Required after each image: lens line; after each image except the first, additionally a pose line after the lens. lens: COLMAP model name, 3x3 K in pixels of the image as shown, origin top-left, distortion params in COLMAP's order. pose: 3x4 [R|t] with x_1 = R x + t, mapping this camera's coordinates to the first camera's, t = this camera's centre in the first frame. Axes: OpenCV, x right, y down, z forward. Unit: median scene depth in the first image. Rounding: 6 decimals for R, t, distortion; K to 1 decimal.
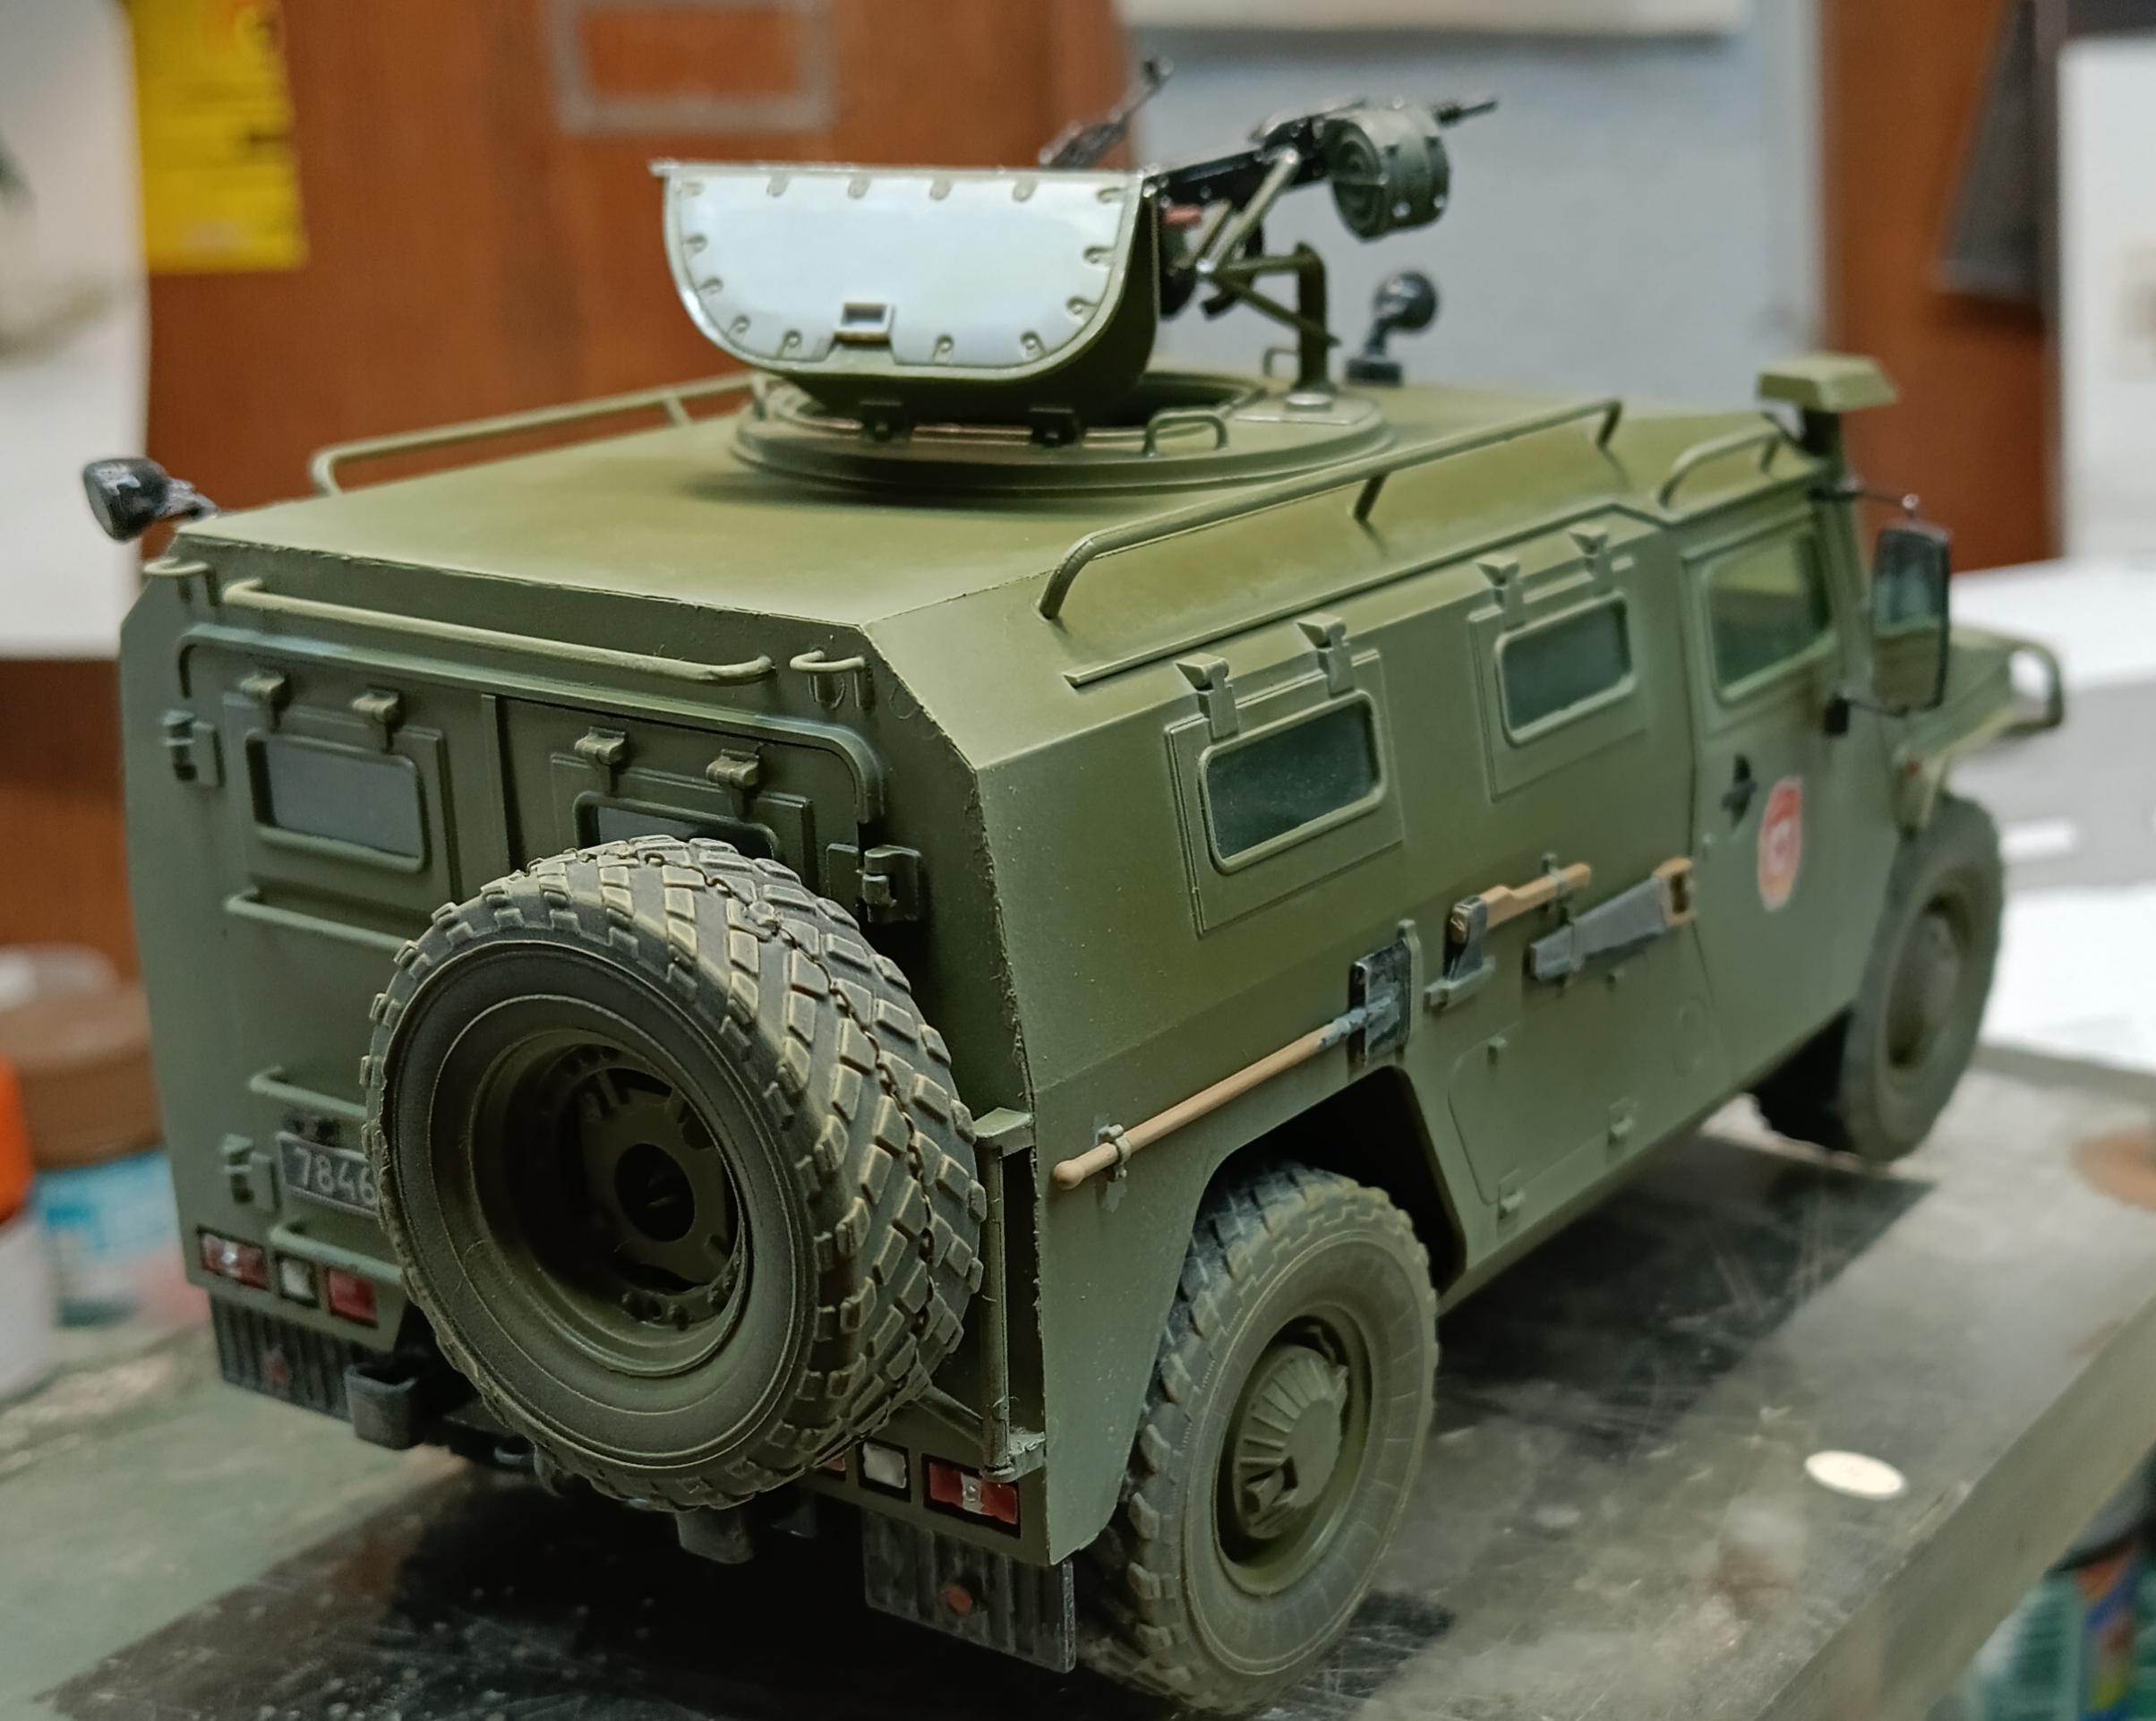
lens RADIAL K [[3106.6, 0, 1078.0], [0, 3106.6, 860.5], [0, 0, 1]] dist [-0.027189, -0.027585]
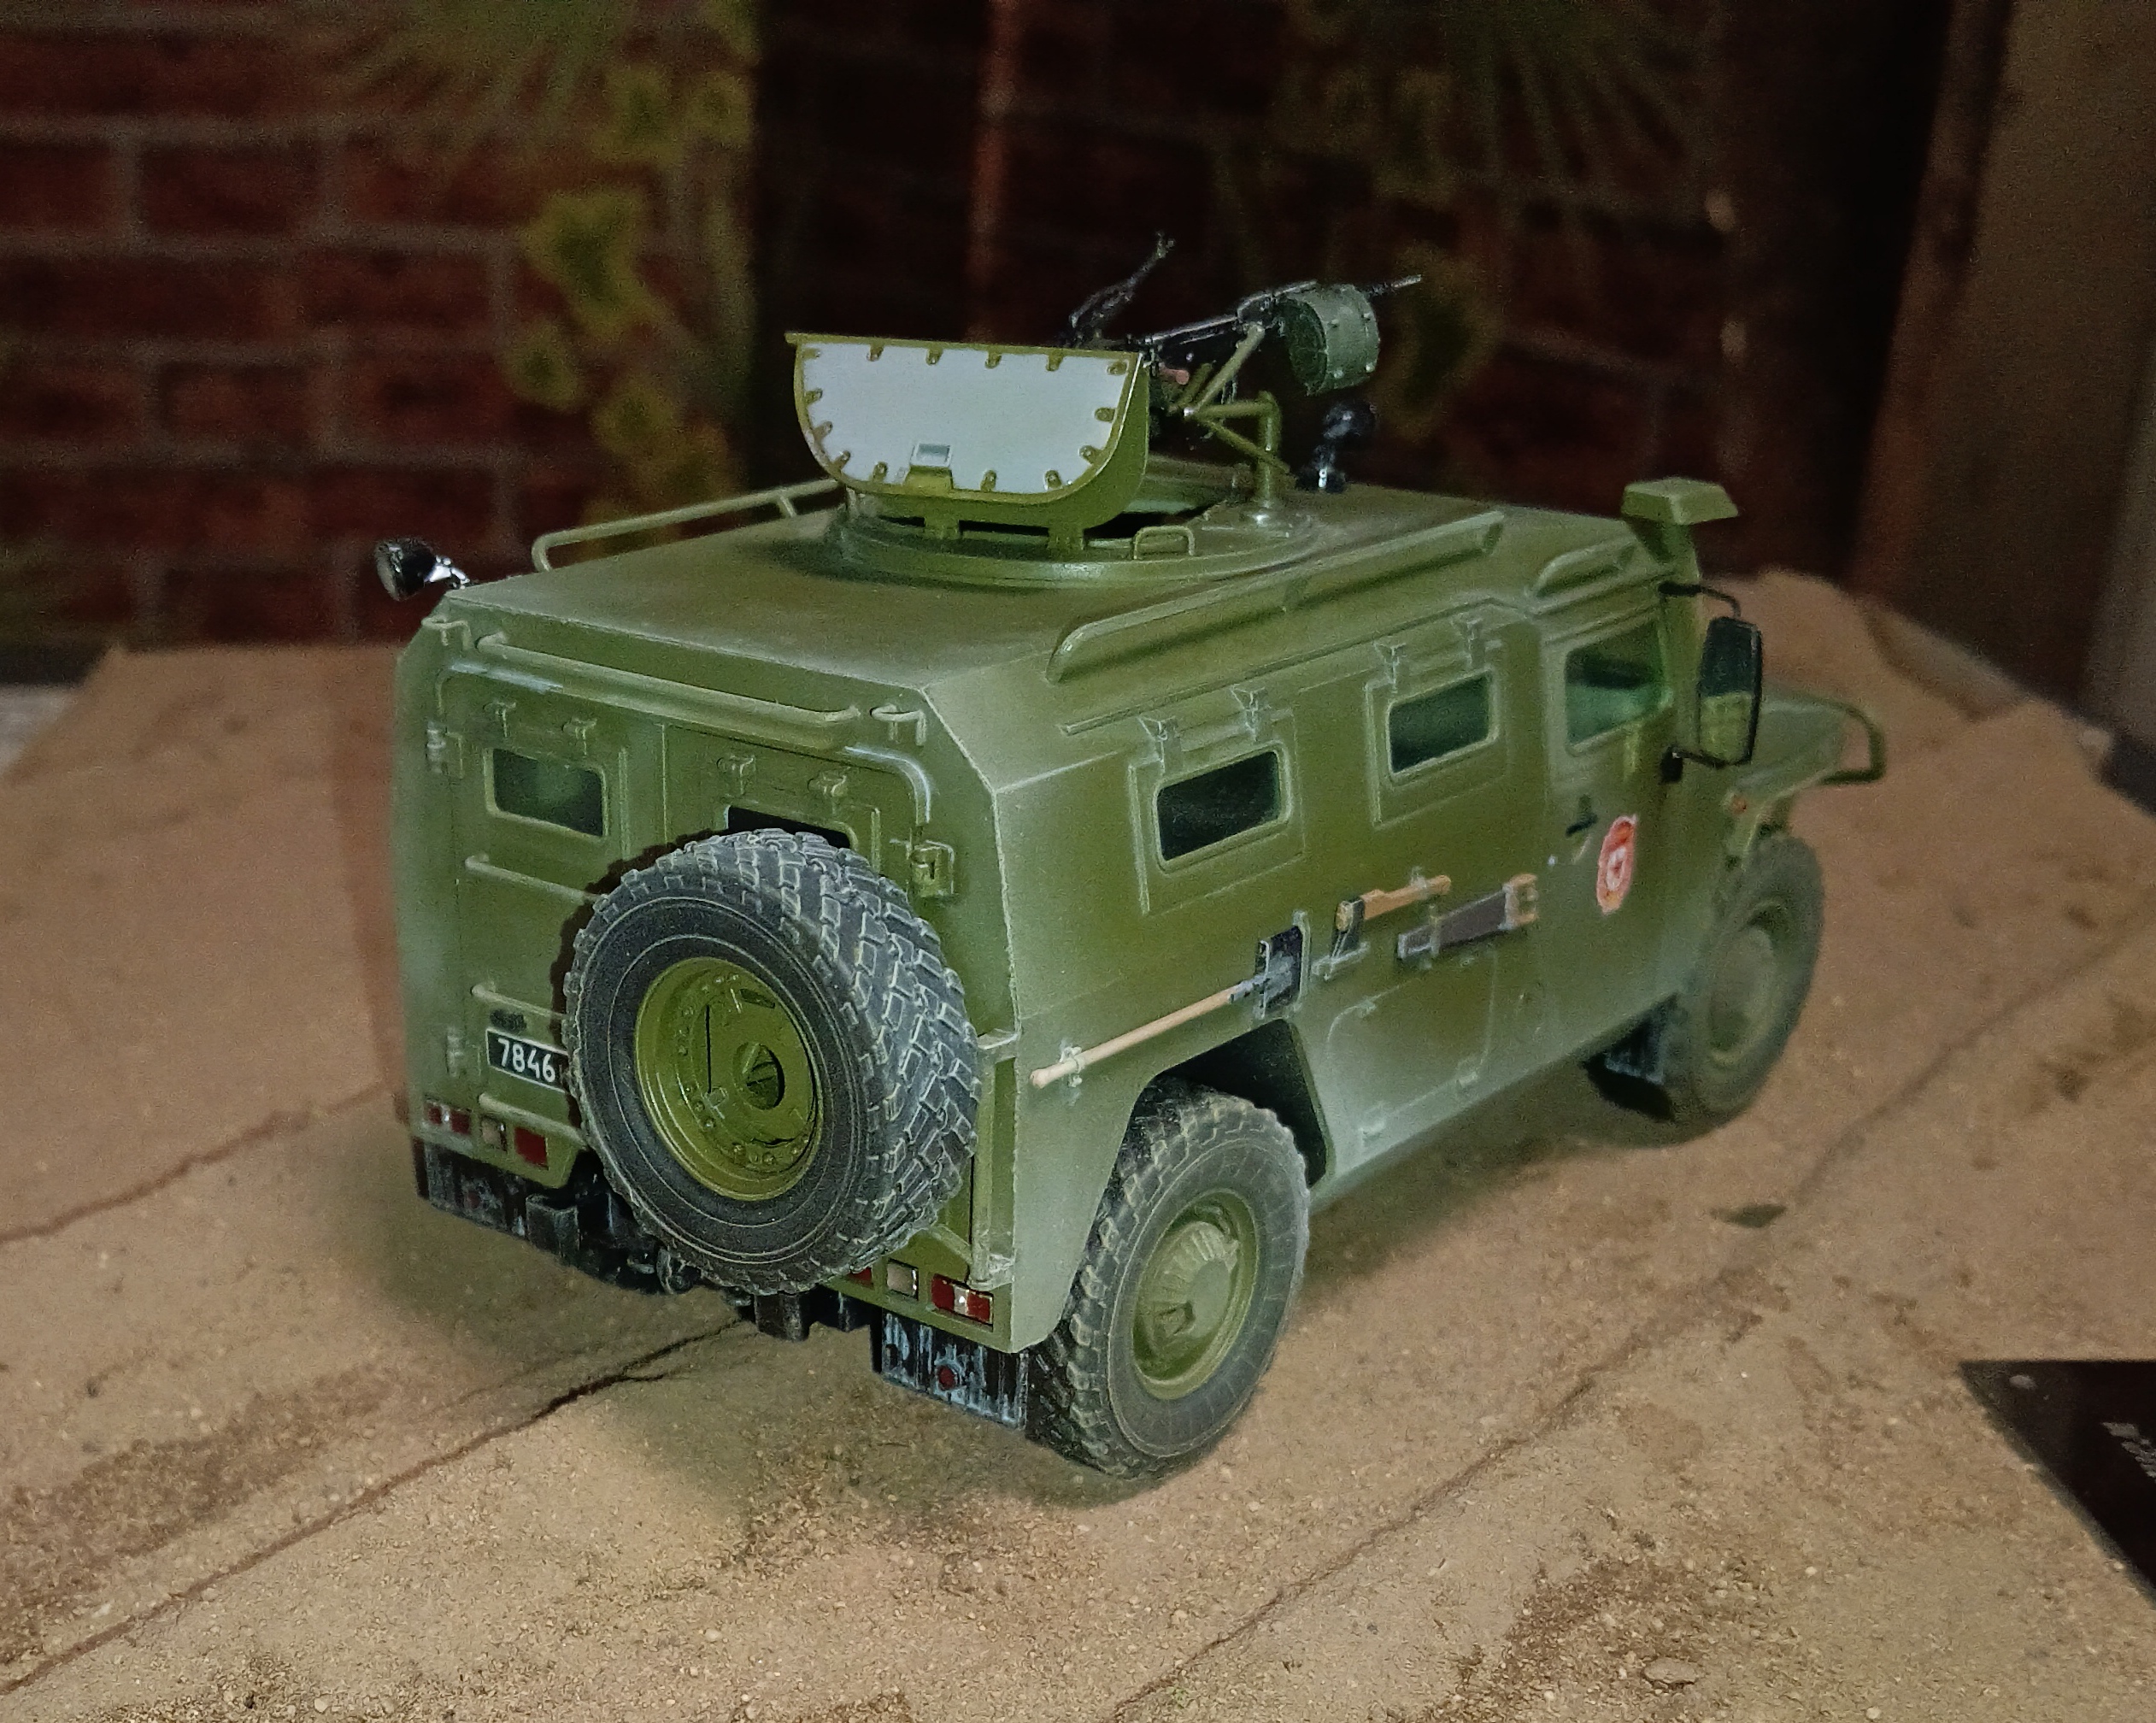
lens RADIAL K [[3106.7, 0, 1078.0], [0, 3106.7, 861.5], [0, 0, 1]] dist [-0.027189, -0.027585]
pose [[0.998138, 0.060851, 0.004186, 0.001767], [-0.060917, 0.997977, 0.018176, -0.022702], [-0.003071, -0.018397, 0.999826, -0.371585]]
